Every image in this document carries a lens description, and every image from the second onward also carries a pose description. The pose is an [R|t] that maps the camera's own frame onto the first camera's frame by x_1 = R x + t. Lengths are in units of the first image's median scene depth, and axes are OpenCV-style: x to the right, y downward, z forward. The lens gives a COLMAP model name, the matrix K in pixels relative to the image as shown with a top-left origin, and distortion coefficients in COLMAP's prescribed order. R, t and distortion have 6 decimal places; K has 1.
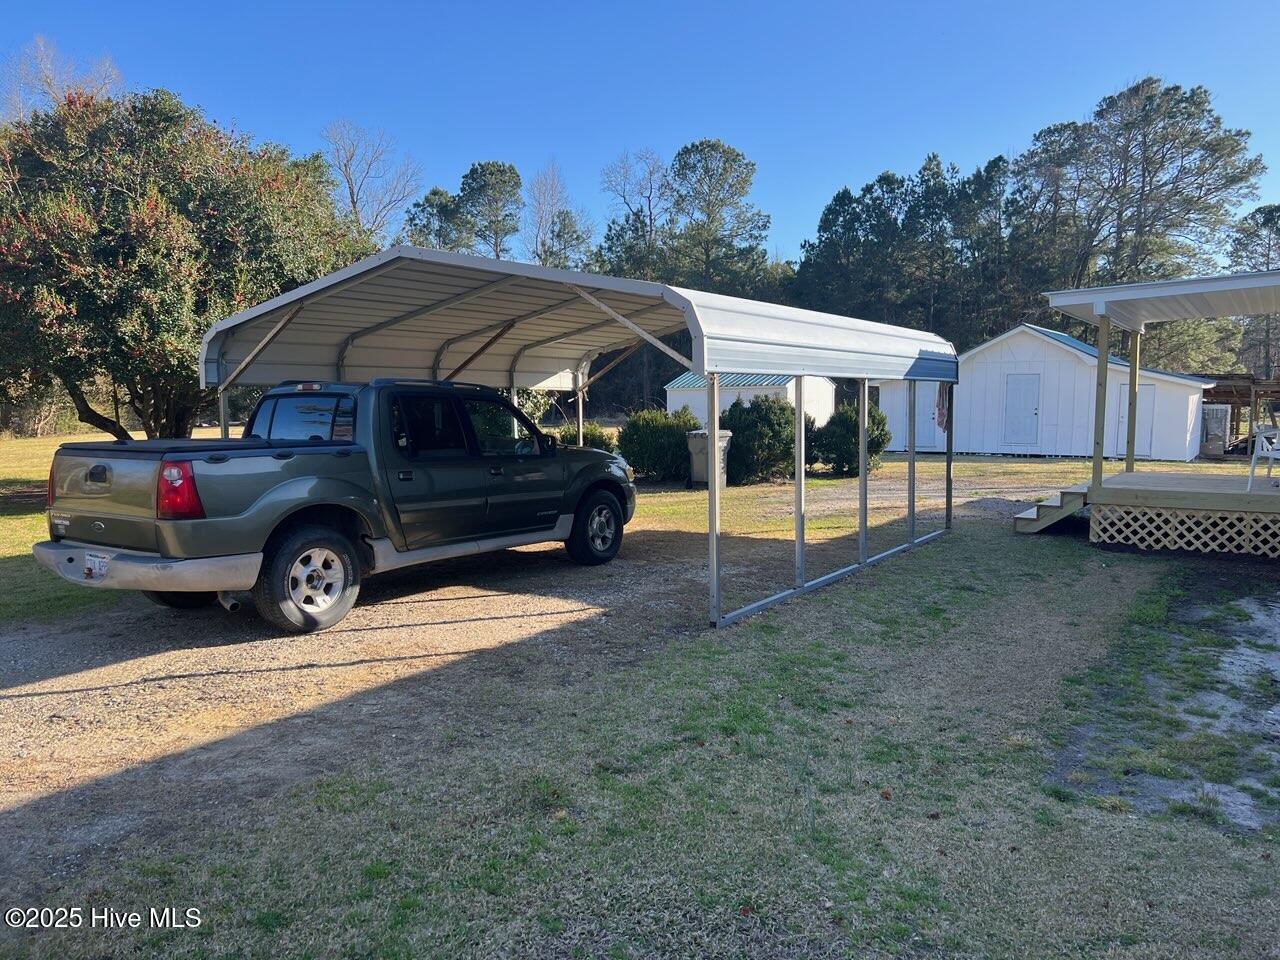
lens RADIAL K [[962.7, 0, 642.3], [0, 962.7, 484.9], [0, 0, 1]] dist [0.067940, -0.076603]
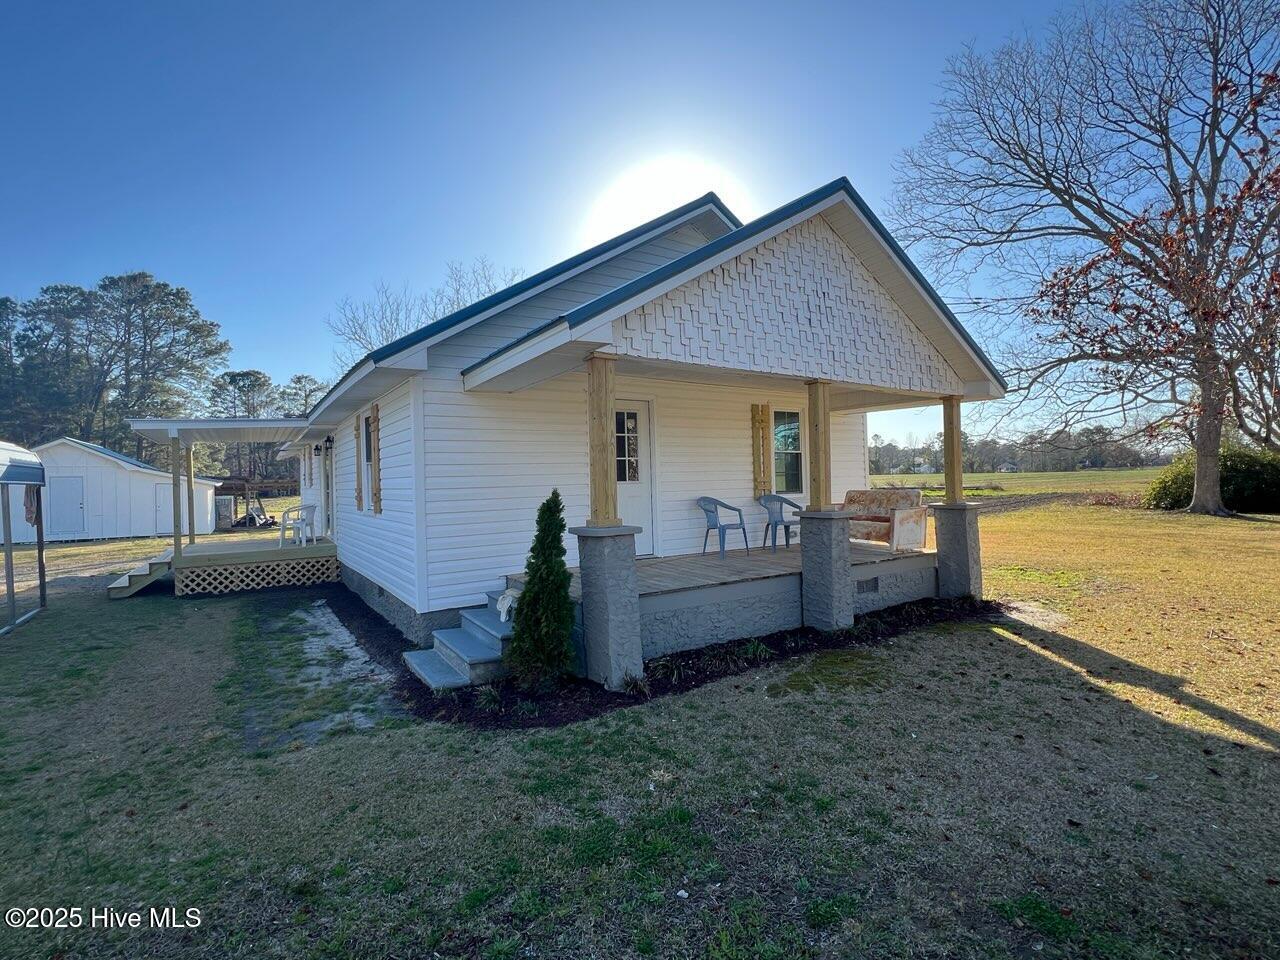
lens RADIAL K [[609.6, 0, 640.5], [0, 609.6, 483.1], [0, 0, 1]] dist [0.000637, 0.000635]
pose [[0.406709, -0.013491, 0.913458, -0.011473], [0.105003, 0.993955, -0.032072, -0.000769], [-0.907503, 0.108960, 0.405667, 0.001485]]
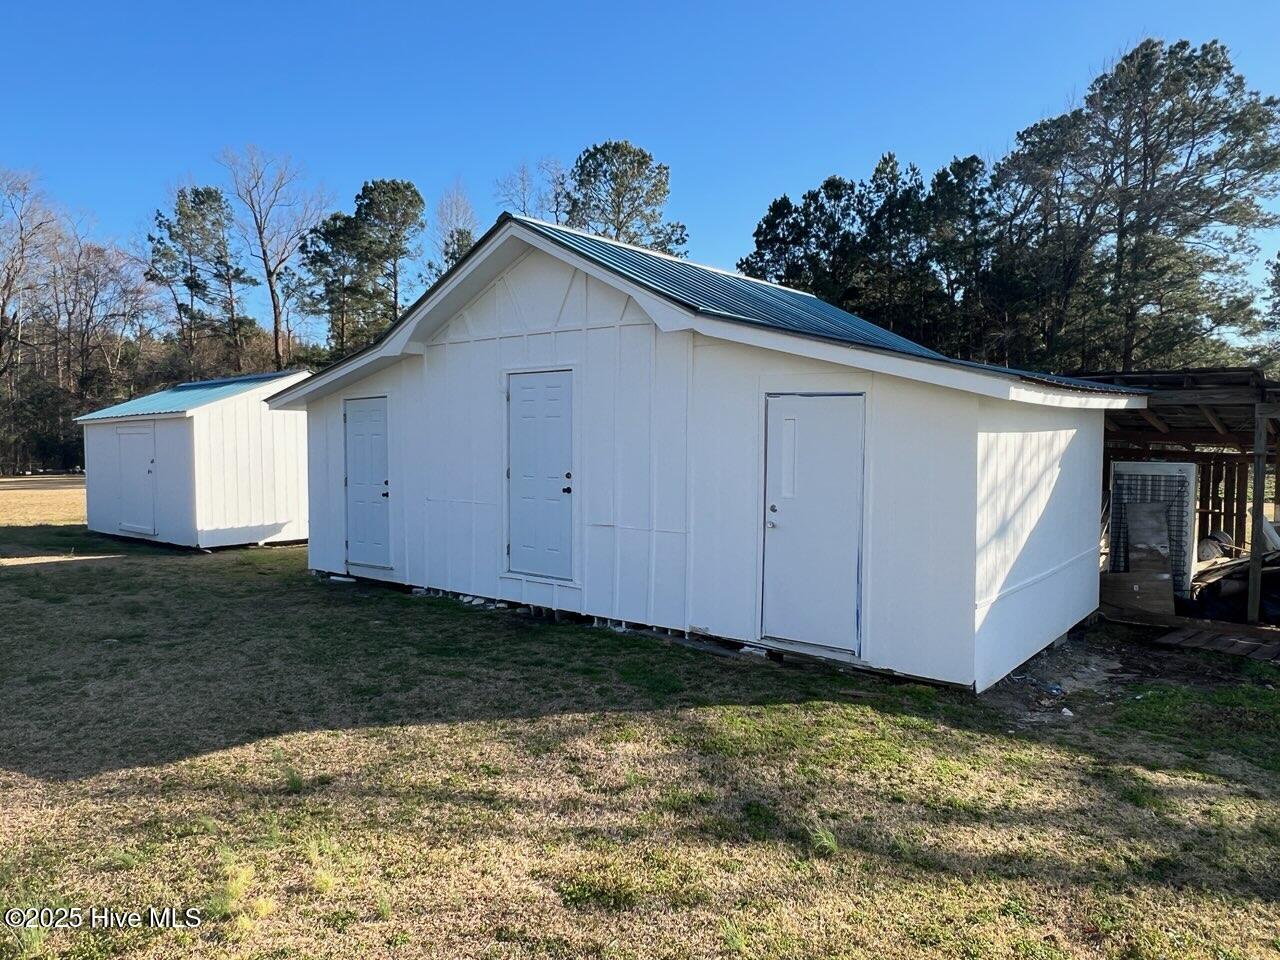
lens RADIAL K [[867.5, 0, 640.0], [0, 867.5, 480.0], [0, 0, 1]] dist [0.003156, -0.000589]
pose [[0.994877, 0.004030, -0.101008, 0.194631], [-0.008773, 0.998877, -0.046561, -0.026141], [0.100707, 0.047209, 0.993795, 0.295901]]
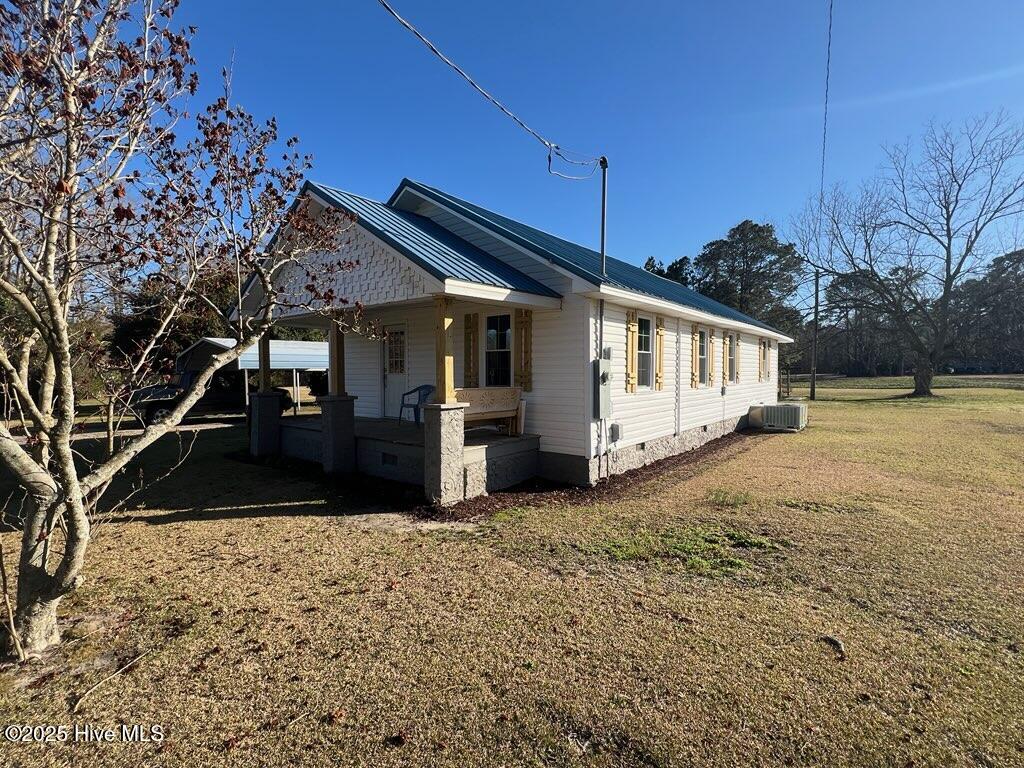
lens RADIAL K [[487.6, 0, 512.4], [0, 487.6, 386.5], [0, 0, 1]] dist [0.000637, 0.000635]
pose [[0.991283, 0.006548, -0.131590, 0.166673], [-0.013448, 0.998577, -0.051610, 0.007928], [0.131065, 0.052930, 0.989960, -0.109610]]
